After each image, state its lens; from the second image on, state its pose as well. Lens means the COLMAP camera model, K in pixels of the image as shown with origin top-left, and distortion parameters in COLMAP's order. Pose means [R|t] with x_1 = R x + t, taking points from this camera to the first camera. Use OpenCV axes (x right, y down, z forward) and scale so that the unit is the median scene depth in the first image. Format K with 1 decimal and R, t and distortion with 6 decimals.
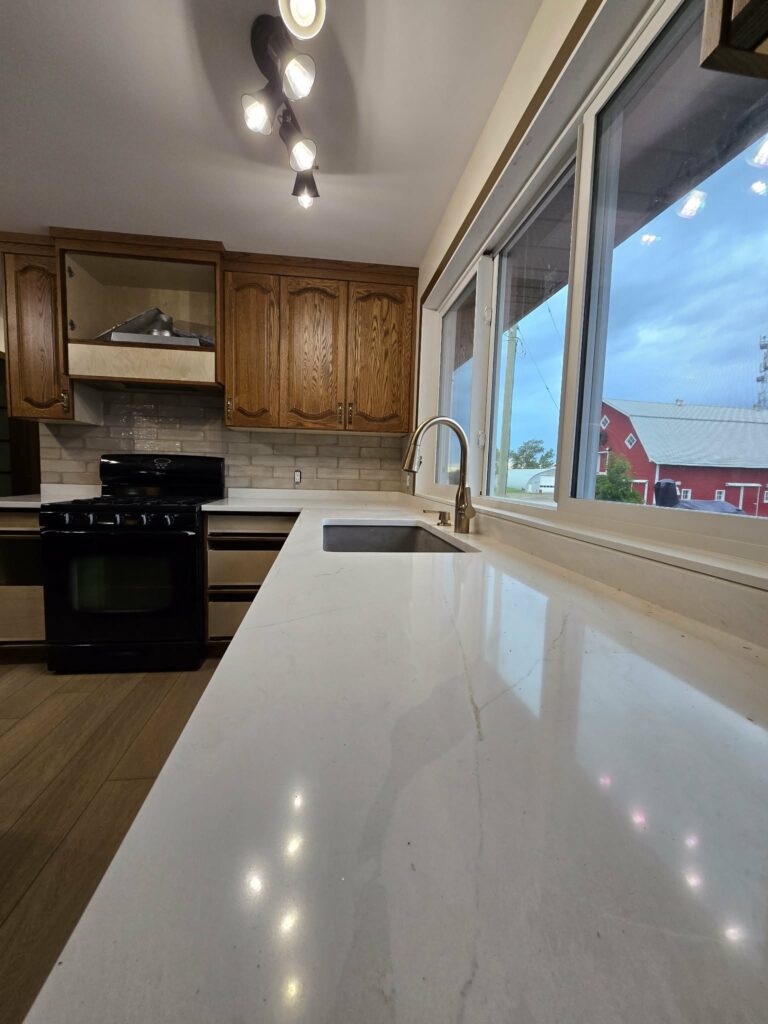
lens RADIAL K [[418.3, 0, 375.7], [0, 418.3, 509.7], [0, 0, 1]] dist [-0.002173, 0.002572]
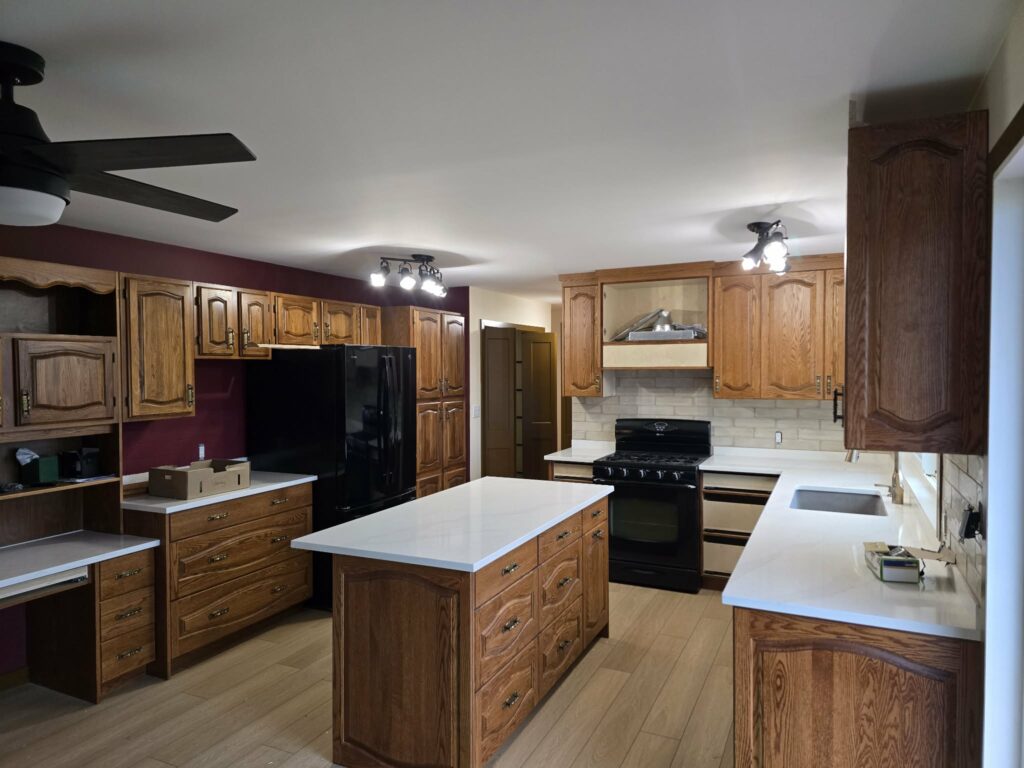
lens RADIAL K [[683.3, 0, 499.1], [0, 683.3, 385.5], [0, 0, 1]] dist [0.057772, -0.016265]
pose [[0.840525, -0.020455, -0.541386, 0.198476], [-0.017126, 0.997784, -0.064287, -0.097016], [0.541502, 0.063307, 0.838313, -1.016946]]
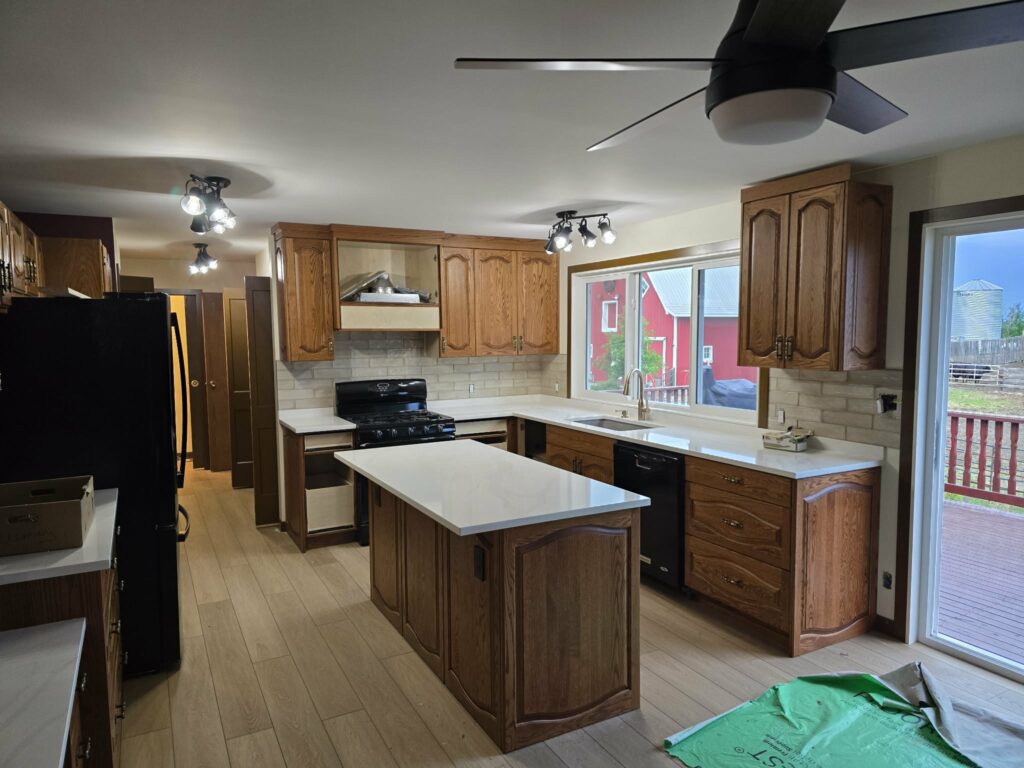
lens RADIAL K [[683.3, 0, 520.5], [0, 683.3, 394.5], [0, 0, 1]] dist [0.057772, -0.016265]
pose [[0.928479, -0.070741, 0.364586, -0.923243], [0.067658, 0.997482, 0.021239, -0.108222], [-0.365170, 0.004947, 0.930928, -1.147772]]
